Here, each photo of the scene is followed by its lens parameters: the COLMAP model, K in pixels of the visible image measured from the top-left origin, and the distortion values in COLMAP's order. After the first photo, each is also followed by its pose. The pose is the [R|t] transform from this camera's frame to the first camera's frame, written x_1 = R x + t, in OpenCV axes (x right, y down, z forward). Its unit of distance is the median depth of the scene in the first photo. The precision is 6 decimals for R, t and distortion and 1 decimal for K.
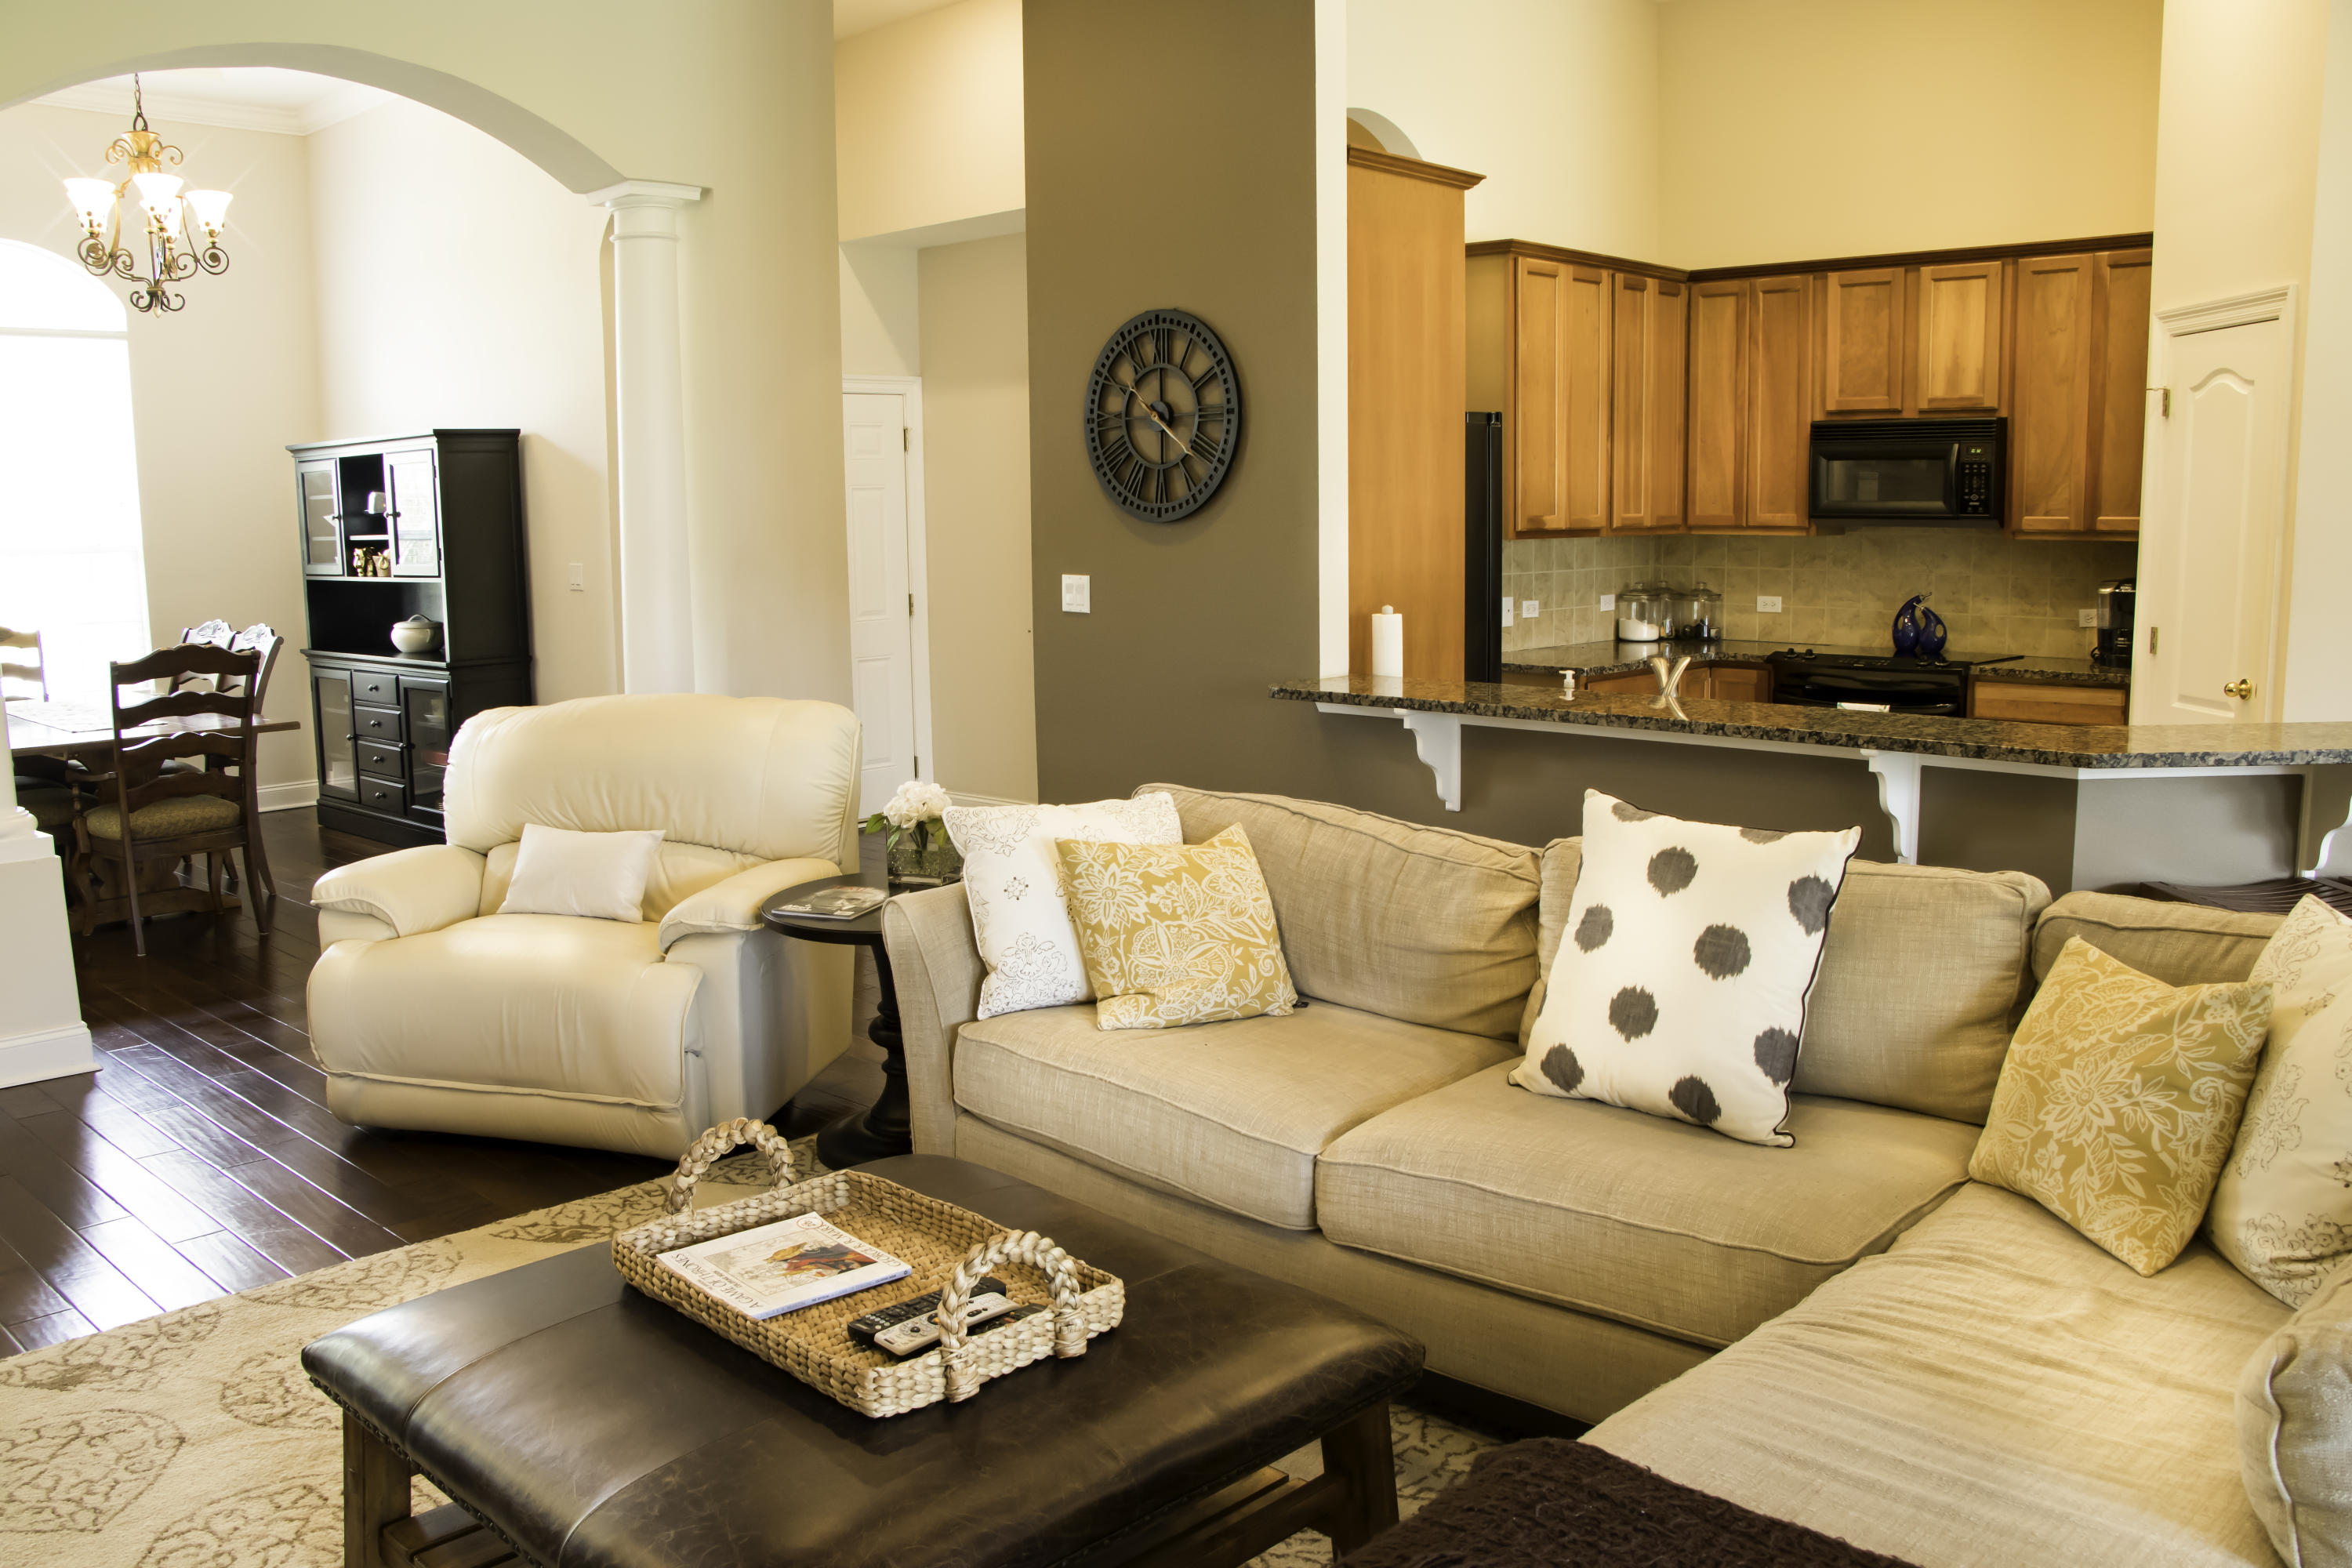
lens RADIAL K [[1907.9, 0, 1178.8], [0, 1907.9, 794.5], [0, 0, 1]] dist [-0.096975, 0.000209]
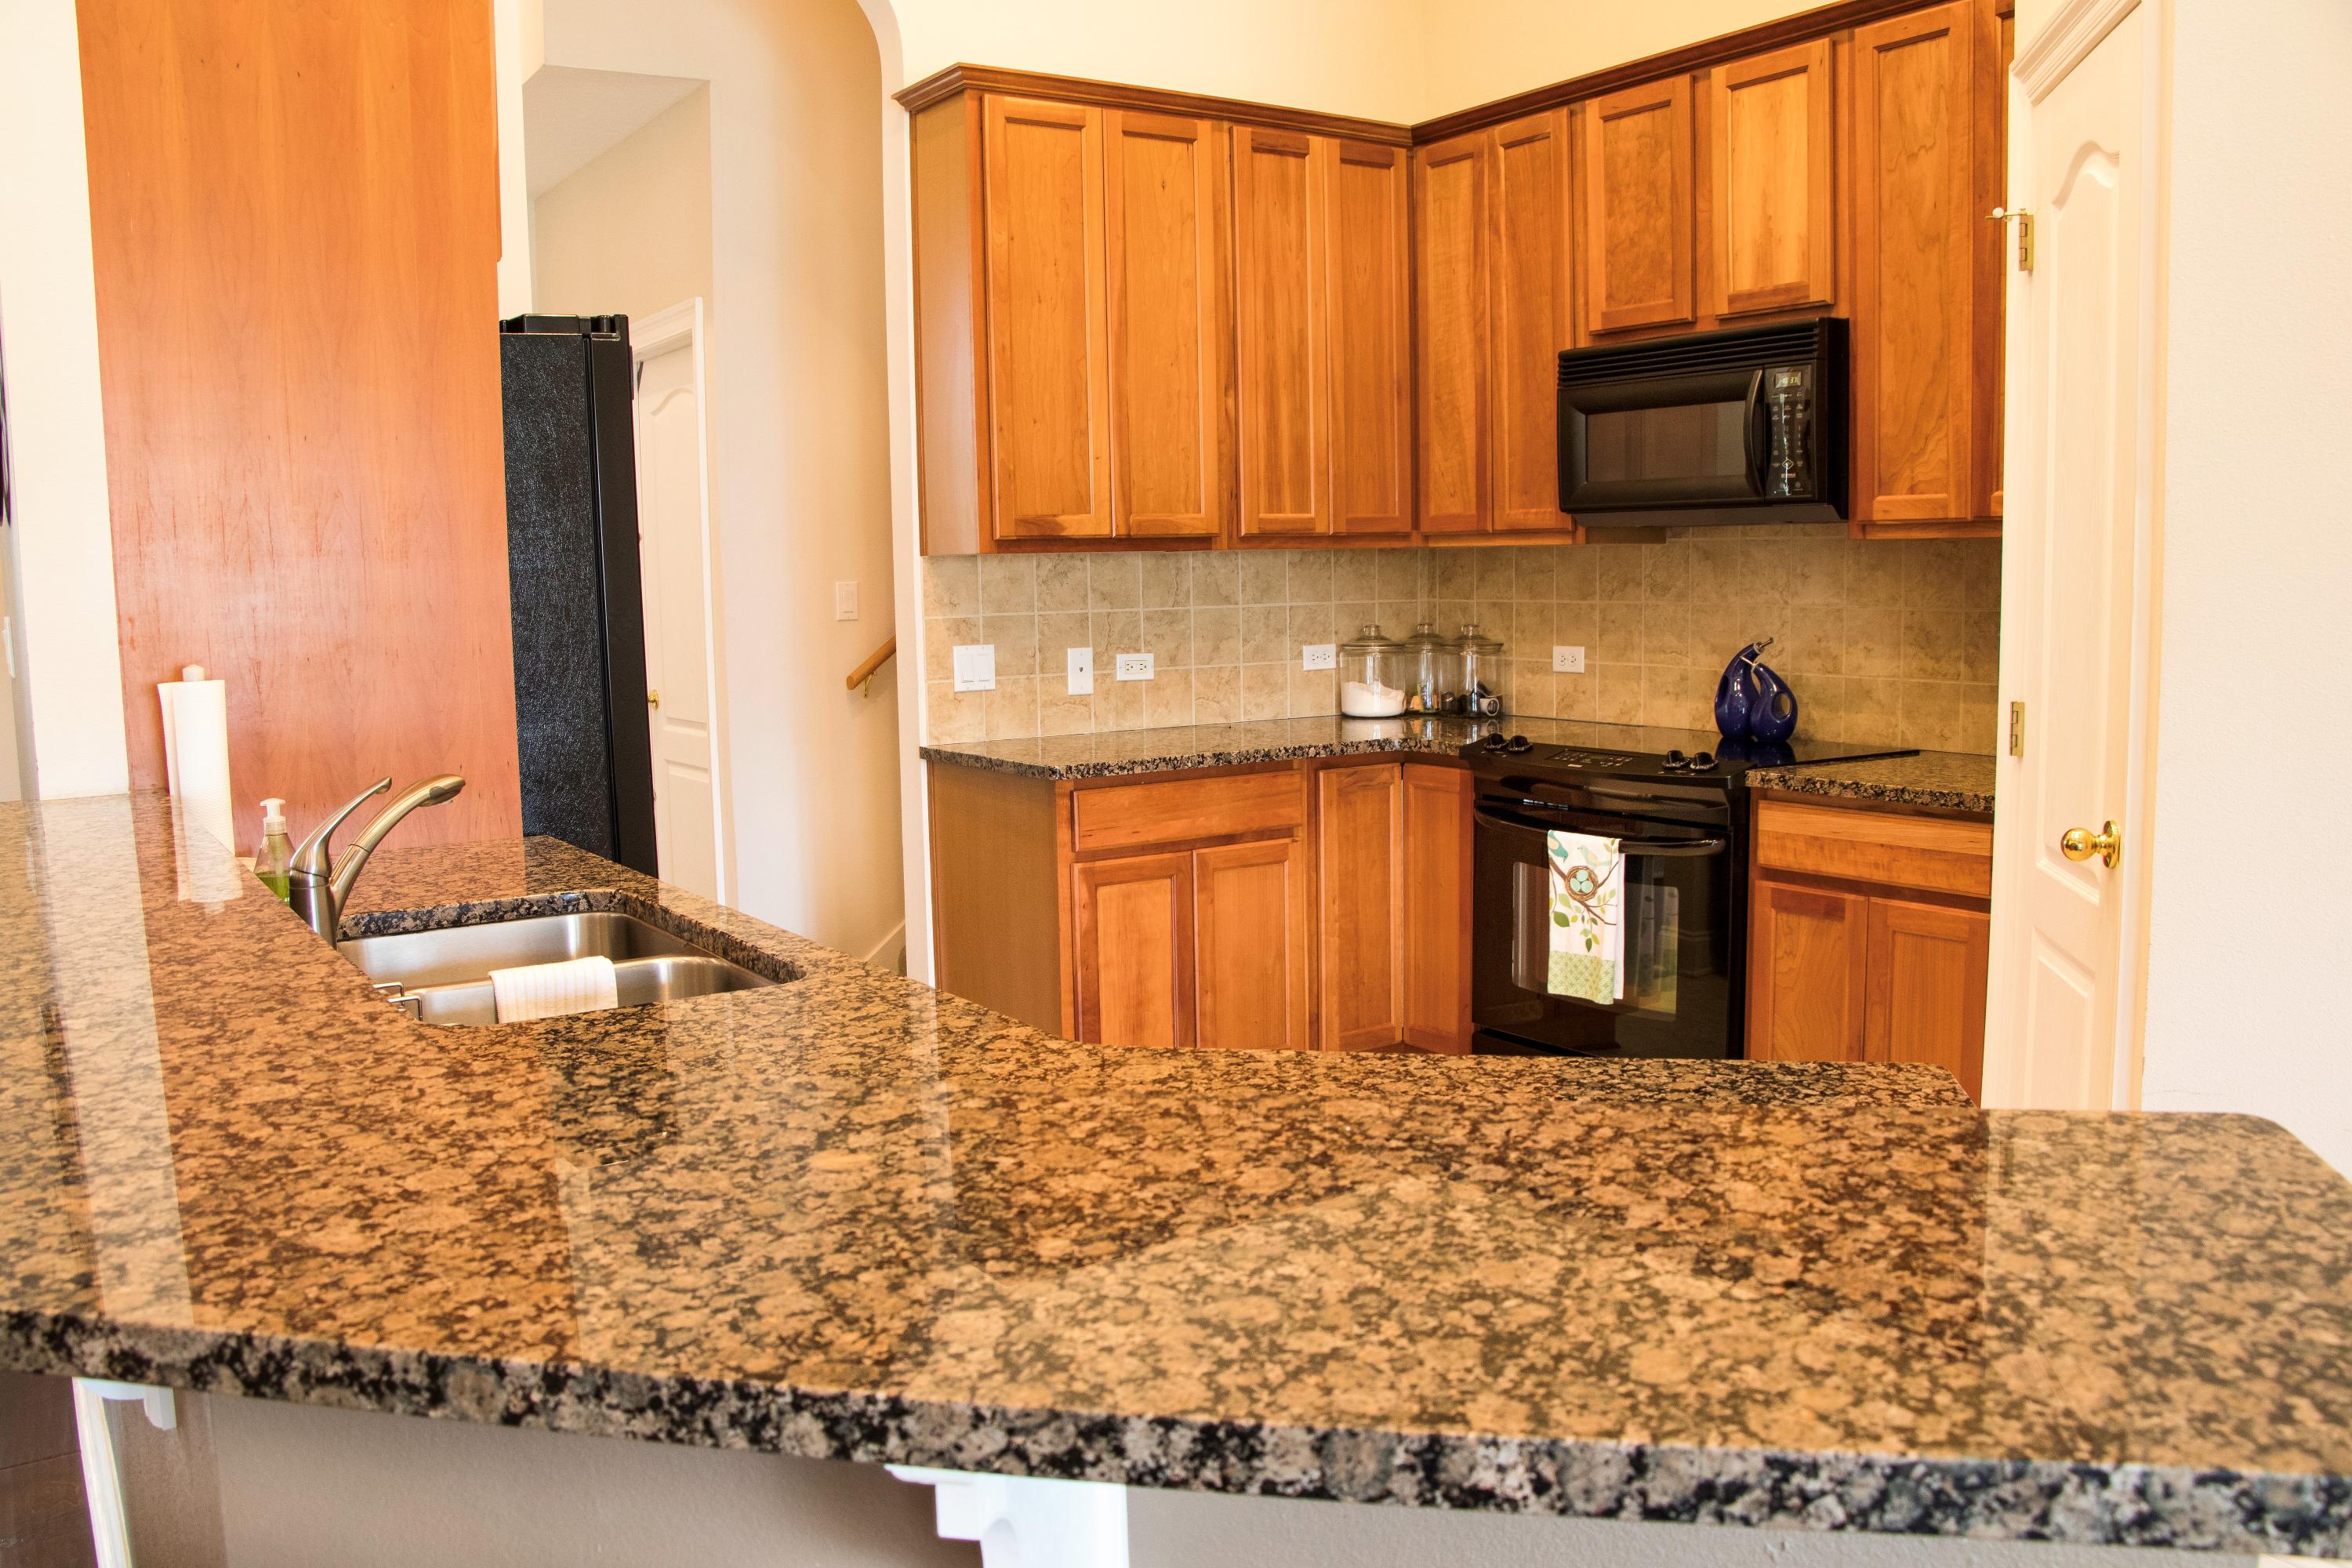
lens RADIAL K [[1907.9, 0, 1172.8], [0, 1907.9, 781.6], [0, 0, 1]] dist [-0.096975, 0.000209]
pose [[0.972154, 0.017722, -0.233670, 0.361843], [-0.025687, 0.999187, -0.031088, -0.041307], [0.232929, 0.036225, 0.971819, 0.399921]]
